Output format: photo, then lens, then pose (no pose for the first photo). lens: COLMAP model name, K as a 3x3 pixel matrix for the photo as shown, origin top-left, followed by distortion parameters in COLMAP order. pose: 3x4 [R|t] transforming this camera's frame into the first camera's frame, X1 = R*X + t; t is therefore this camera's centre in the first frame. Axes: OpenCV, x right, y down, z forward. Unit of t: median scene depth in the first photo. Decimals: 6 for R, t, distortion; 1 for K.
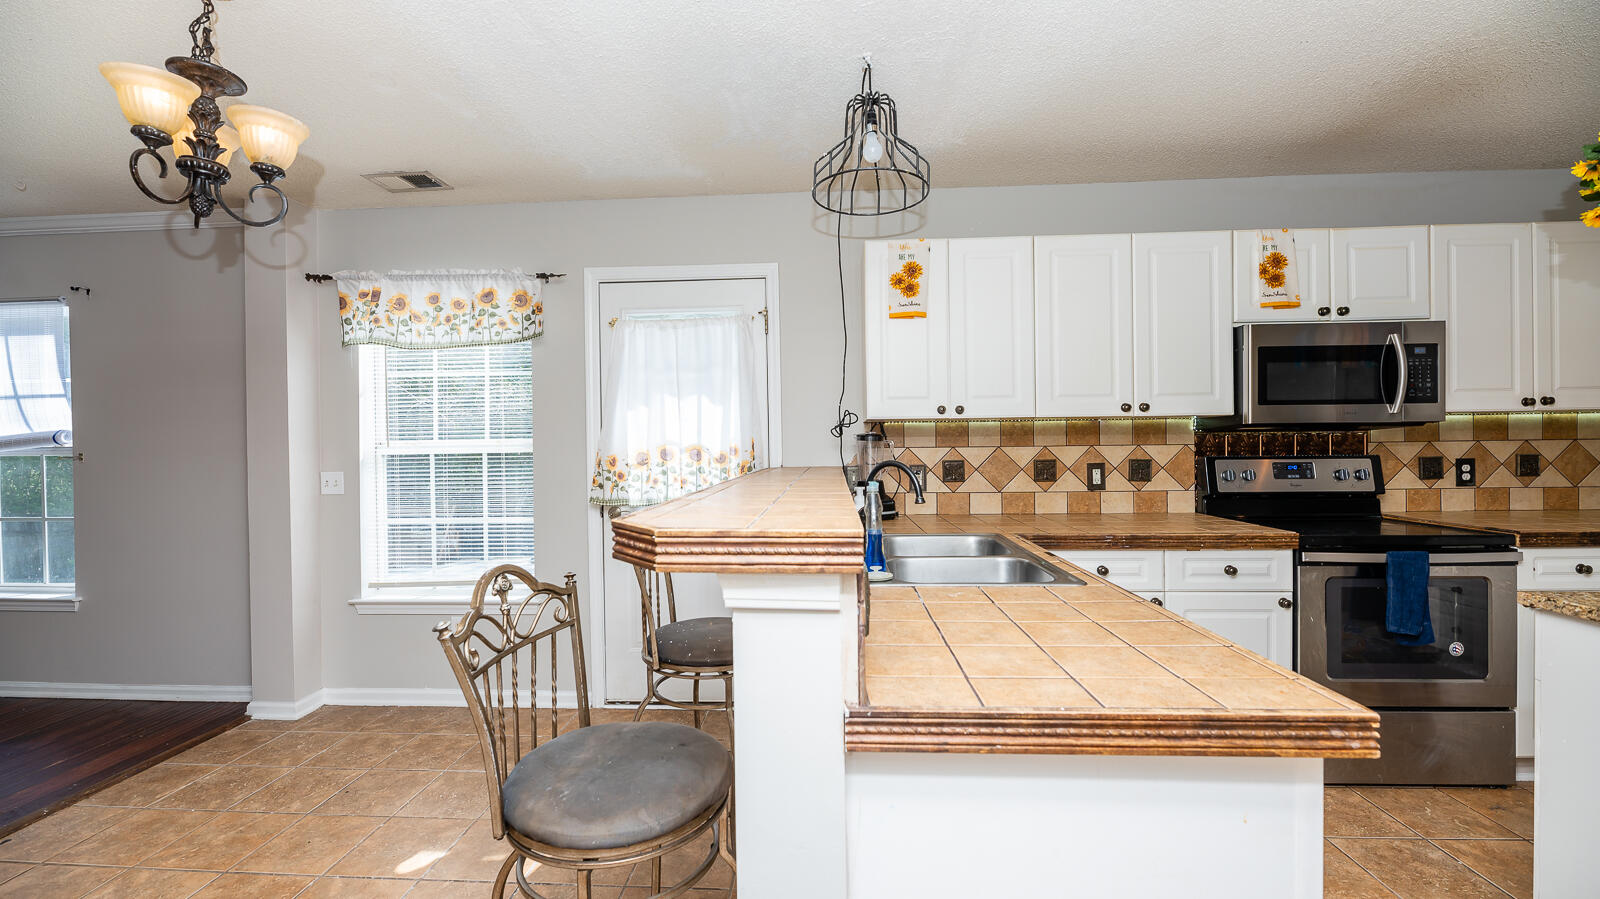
lens RADIAL K [[640.3, 0, 795.9], [0, 640.3, 451.7], [0, 0, 1]] dist [-0.010387, 0.000060]
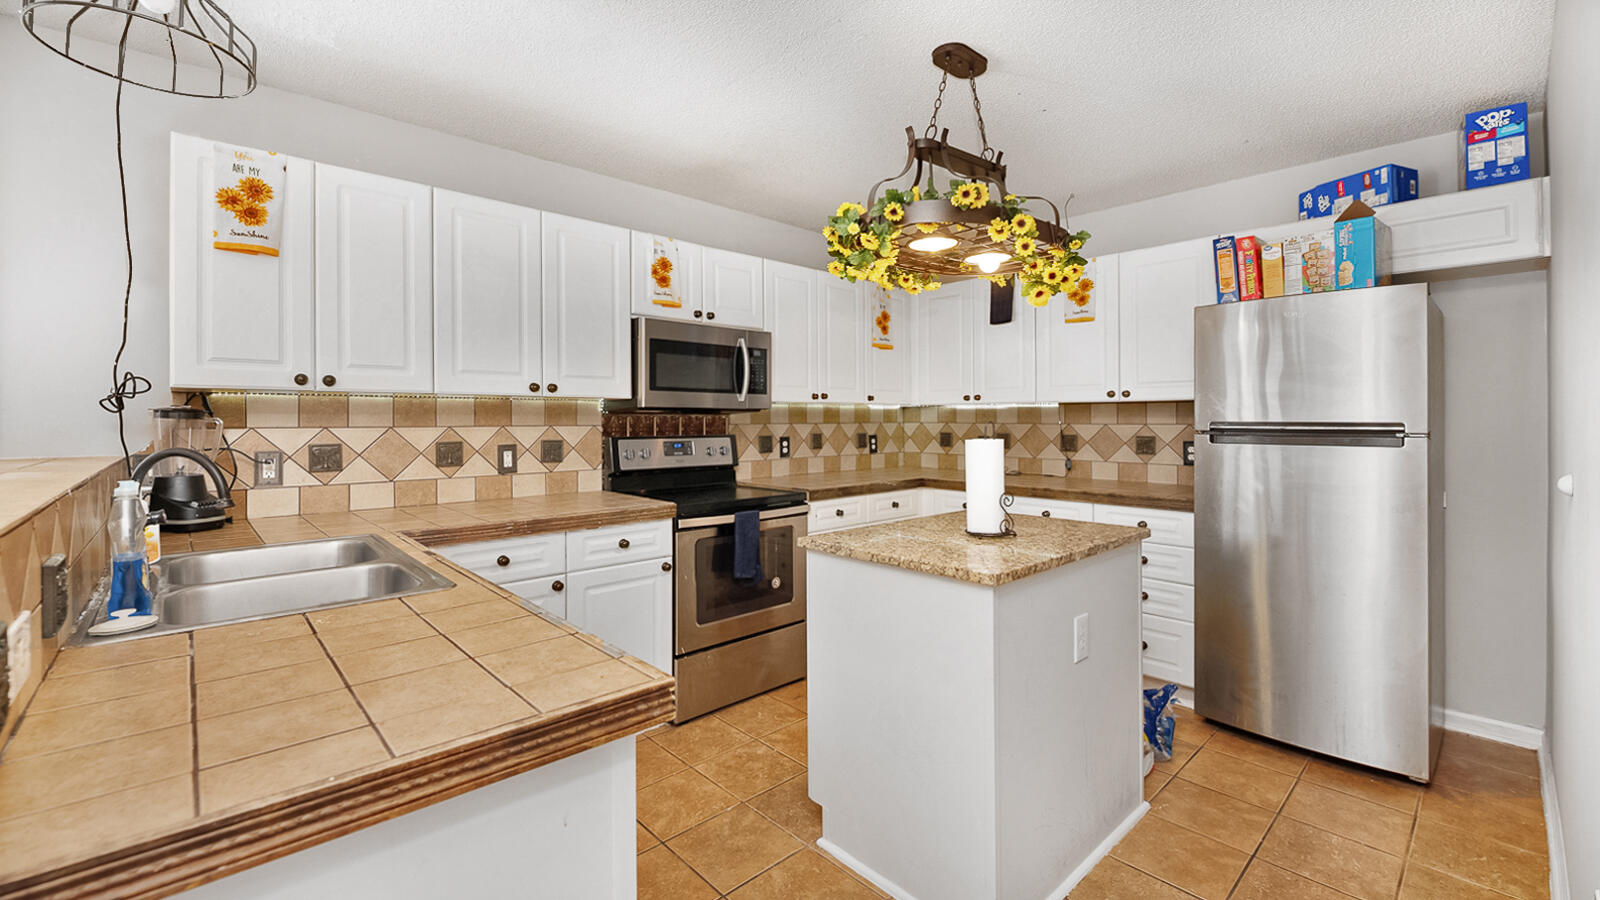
lens RADIAL K [[661.0, 0, 802.2], [0, 661.0, 420.4], [0, 0, 1]] dist [-0.012767, -0.000173]
pose [[0.682369, 0.010401, 0.730934, 0.064772], [0.002761, 0.999855, -0.016806, -0.000900], [-0.731003, 0.013486, 0.682241, 0.018947]]
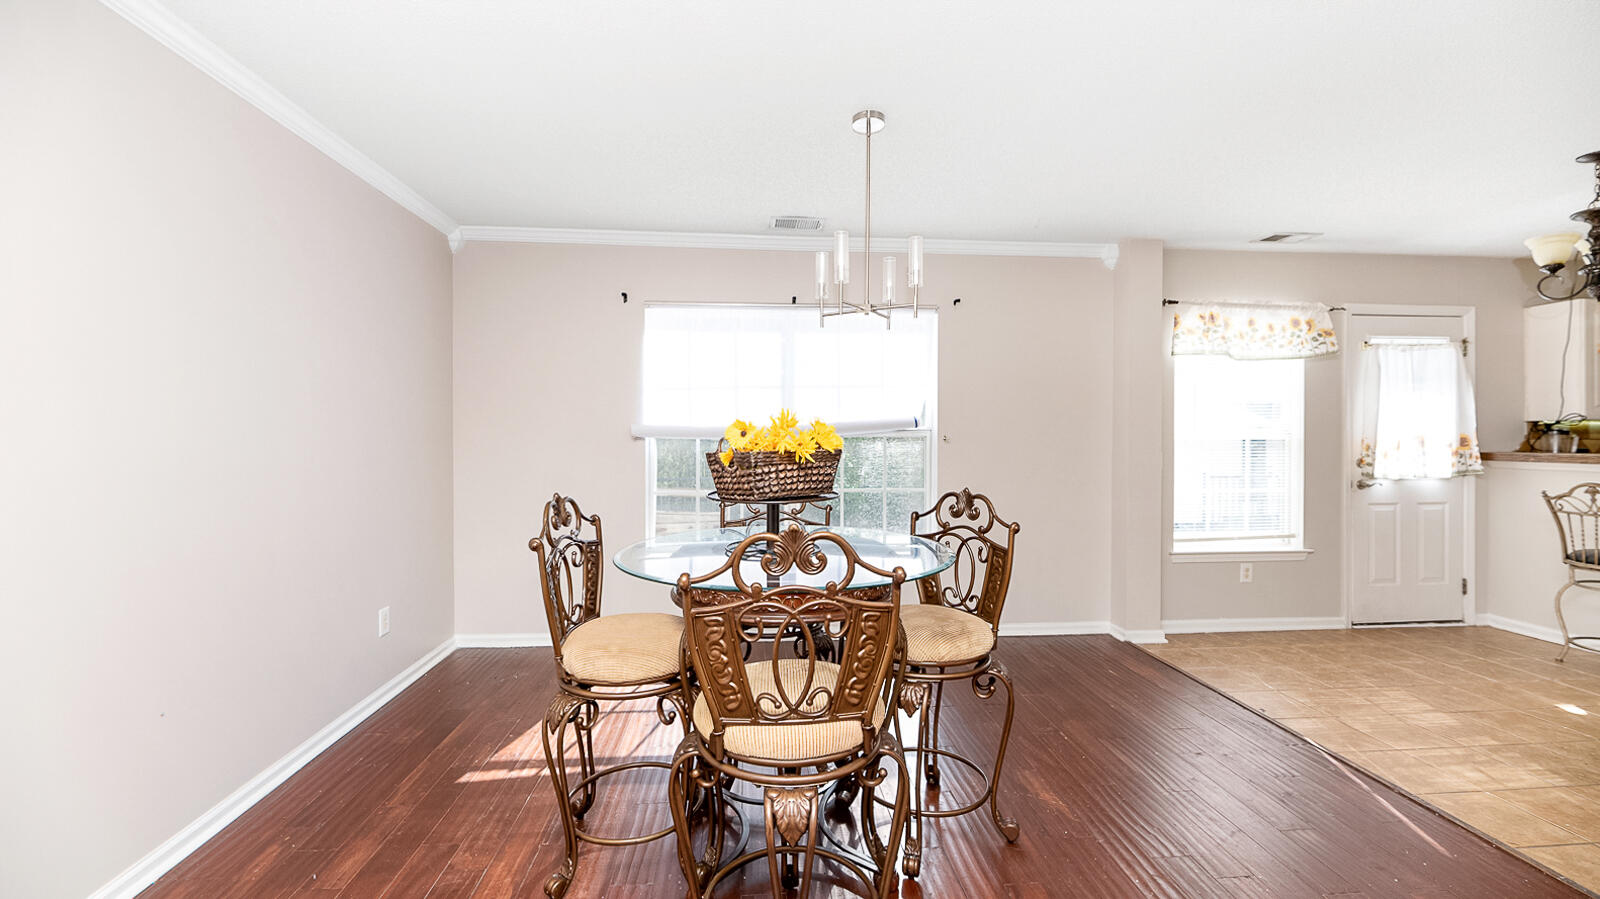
lens RADIAL K [[640.4, 0, 808.4], [0, 640.4, 439.6], [0, 0, 1]] dist [-0.001920, -0.000667]
pose [[0.988415, 0.011750, 0.151318, -1.994169], [-0.011504, 0.999931, -0.002502, 0.020804], [-0.151336, 0.000732, 0.988482, -0.203550]]
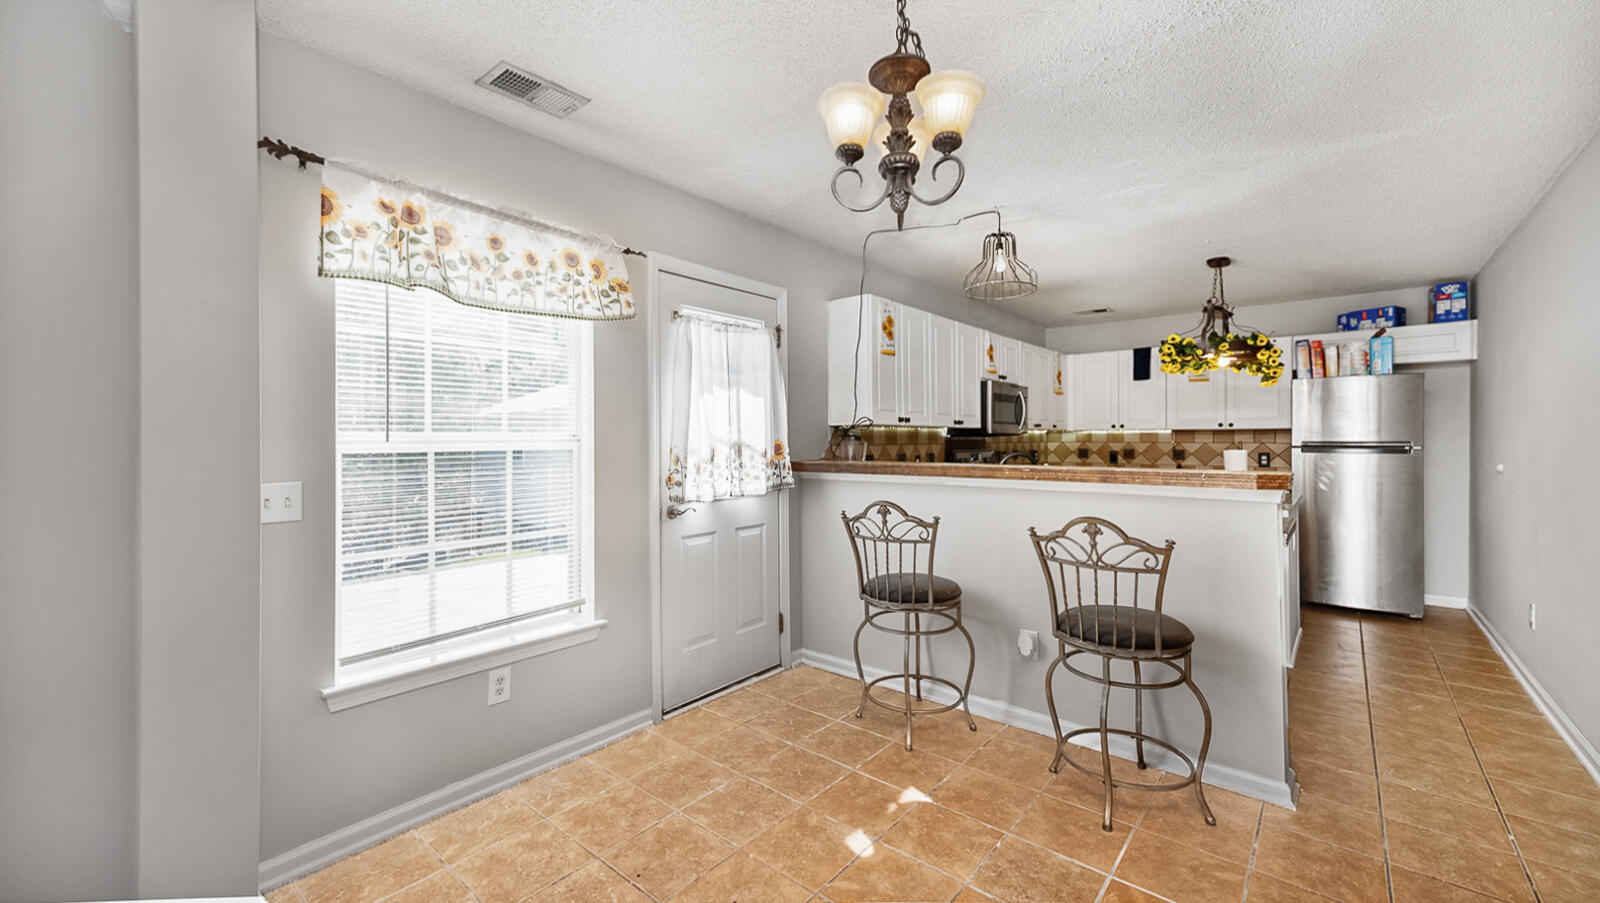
lens RADIAL K [[630.2, 0, 788.2], [0, 630.2, 447.3], [0, 0, 1]] dist [0.000484, -0.000361]
pose [[0.602973, 0.000606, 0.797761, -1.130423], [0.004687, 0.999980, -0.004303, 0.003866], [-0.797747, 0.006334, 0.602958, 0.343212]]
